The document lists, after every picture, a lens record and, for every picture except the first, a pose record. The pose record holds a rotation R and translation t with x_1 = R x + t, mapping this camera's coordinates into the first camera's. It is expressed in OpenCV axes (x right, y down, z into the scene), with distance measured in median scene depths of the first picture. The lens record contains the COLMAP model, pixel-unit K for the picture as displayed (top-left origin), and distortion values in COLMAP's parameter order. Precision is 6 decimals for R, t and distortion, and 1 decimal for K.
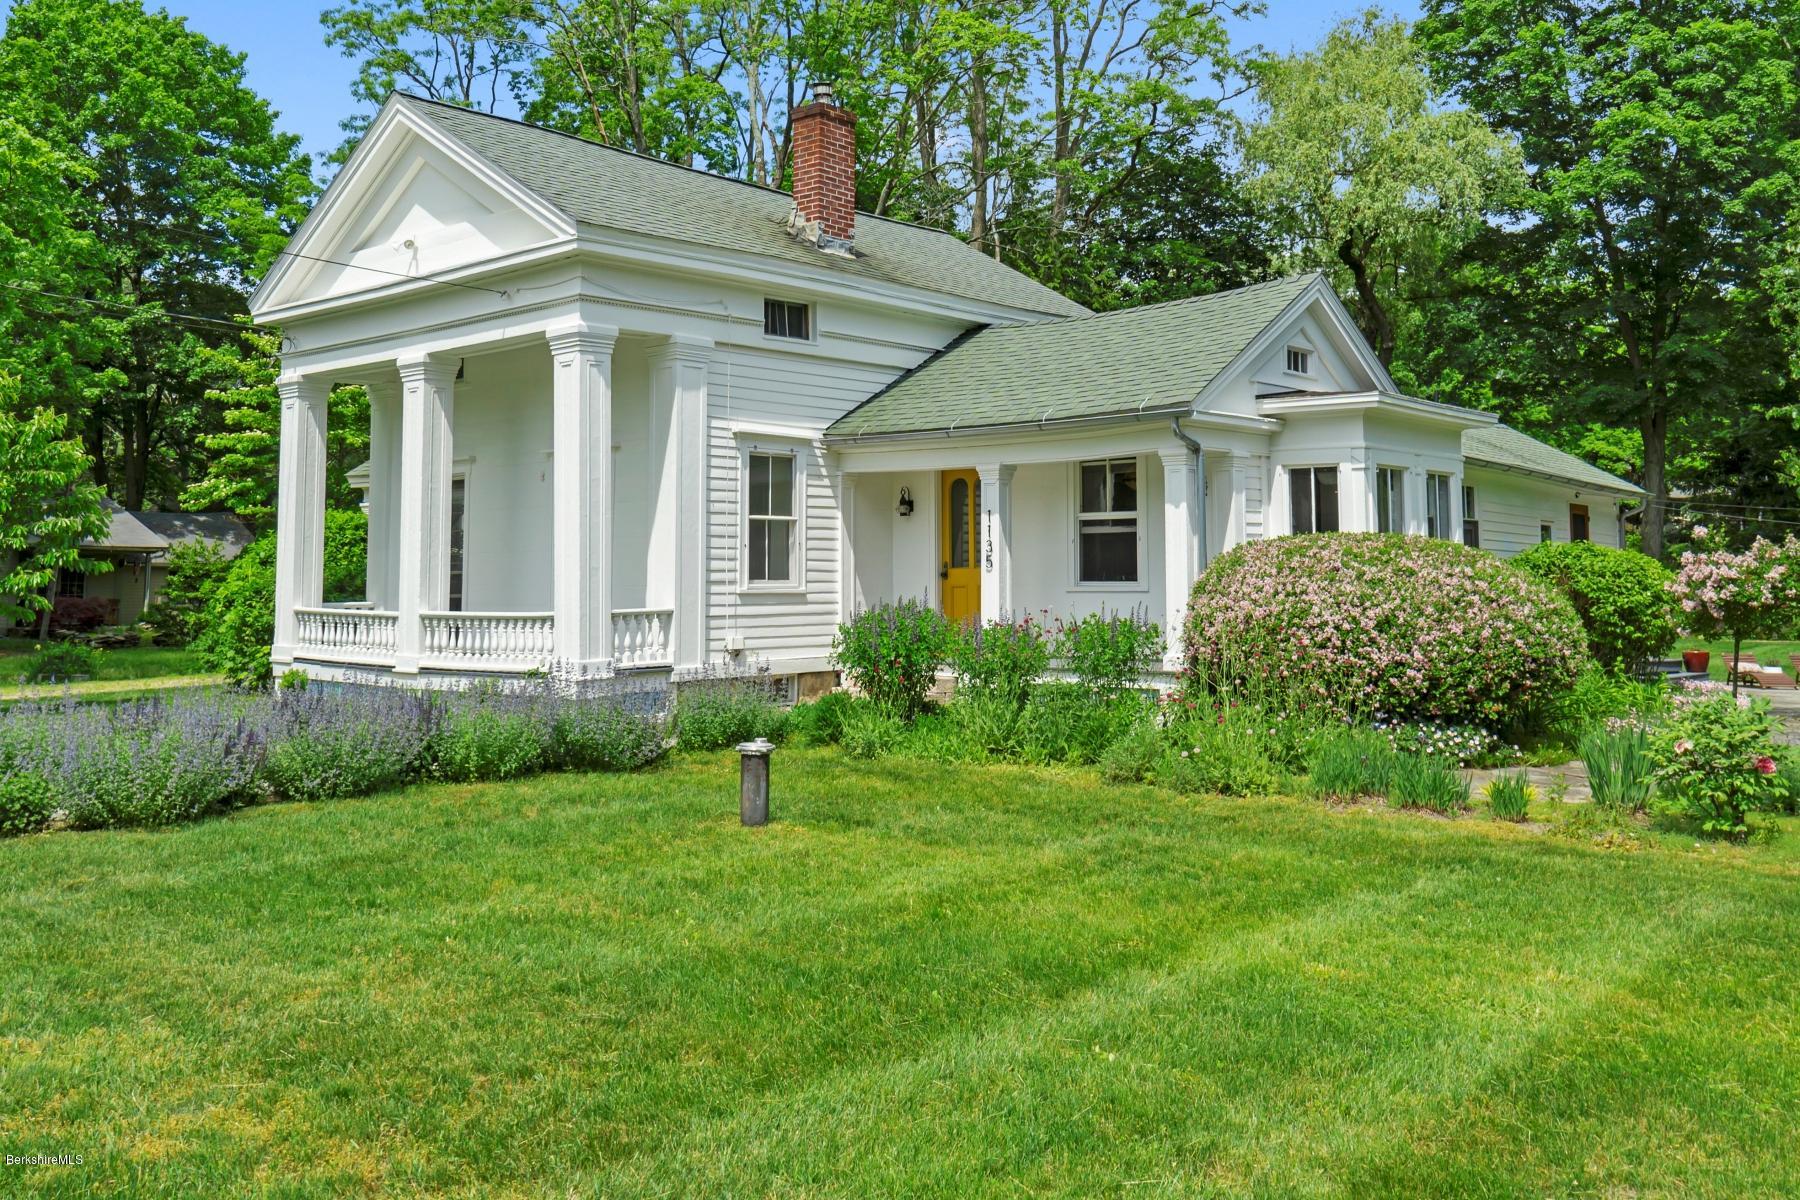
lens RADIAL K [[1553.7, 0, 803.8], [0, 1553.7, 492.3], [0, 0, 1]] dist [-0.017327, -0.011334]
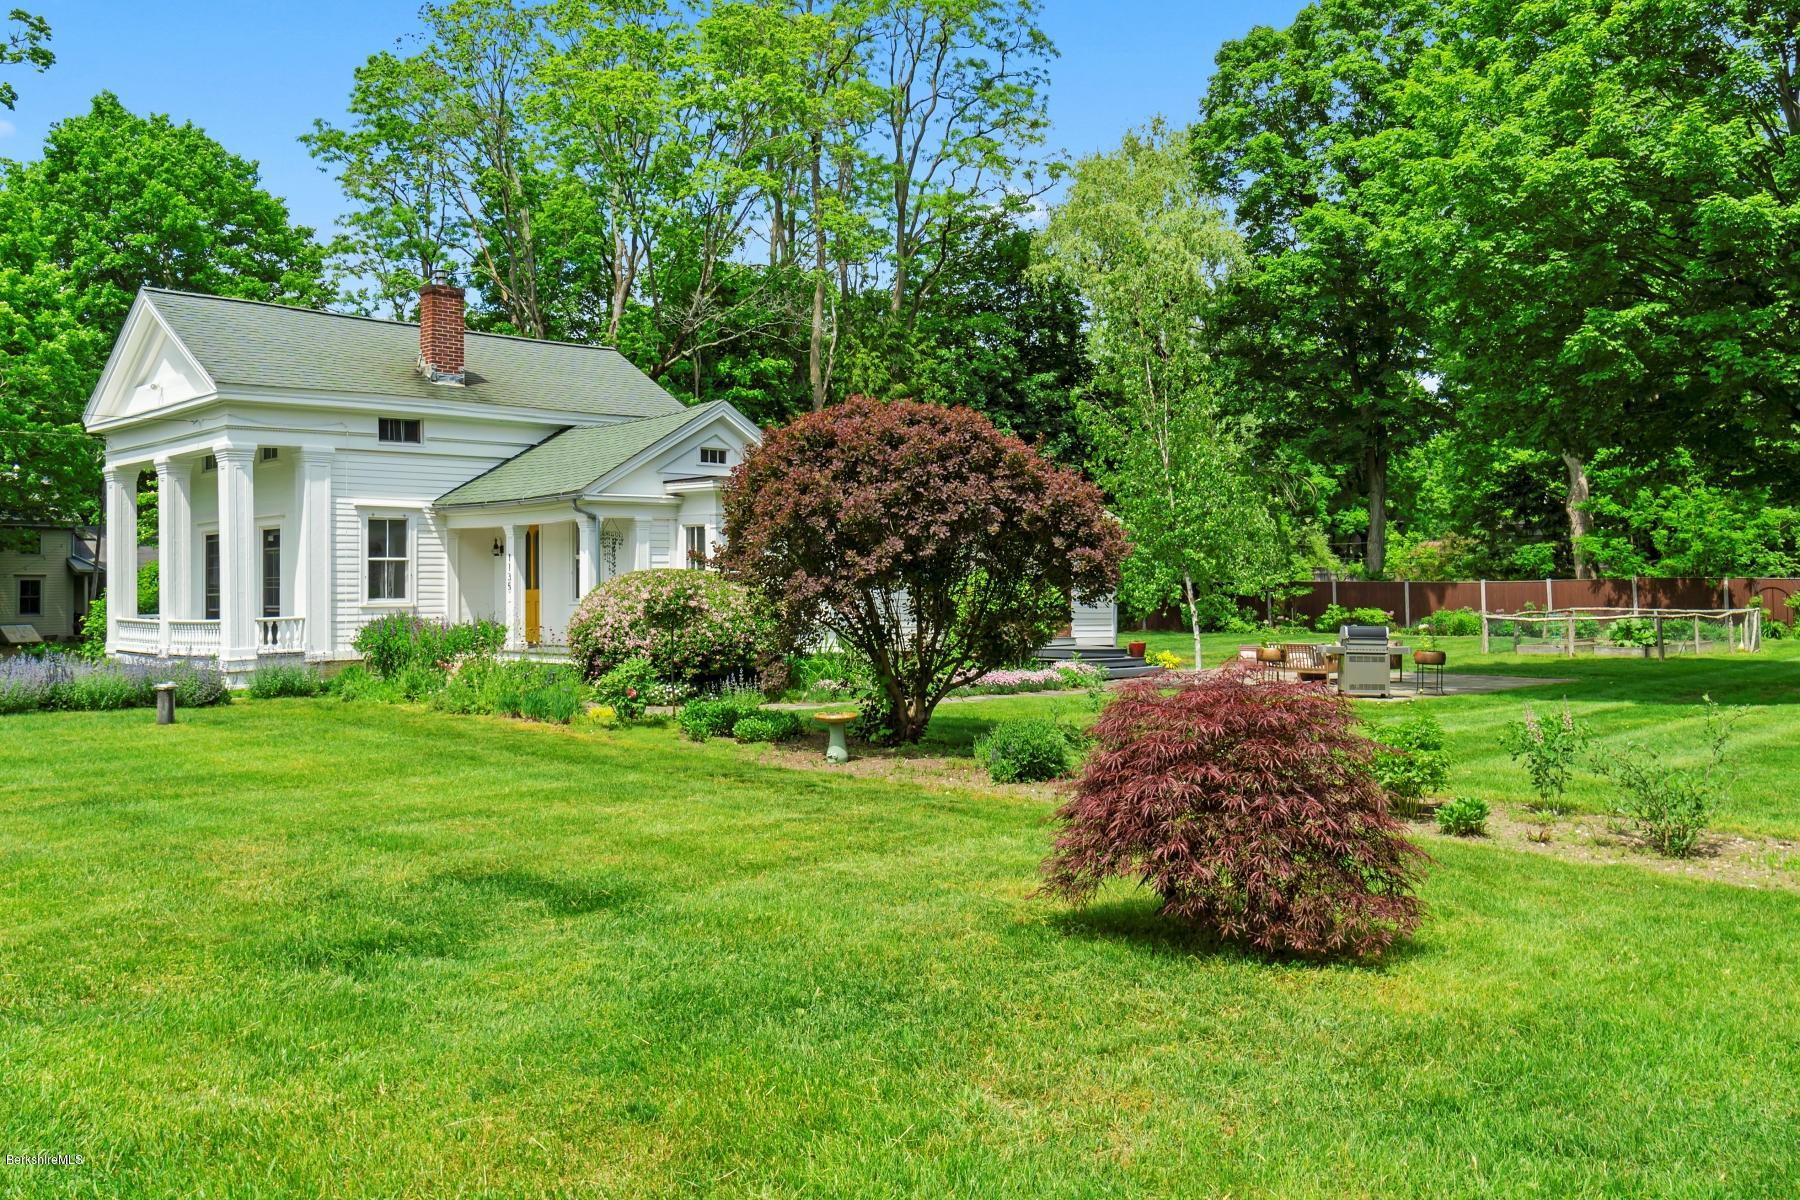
lens RADIAL K [[1446.6, 0, 852.9], [0, 1446.6, 607.3], [0, 0, 1]] dist [-0.009616, -0.000154]
pose [[0.999219, -0.005698, -0.039099, 0.507788], [0.008325, 0.997694, 0.067362, -0.029558], [0.038625, -0.067635, 0.996962, -0.444397]]
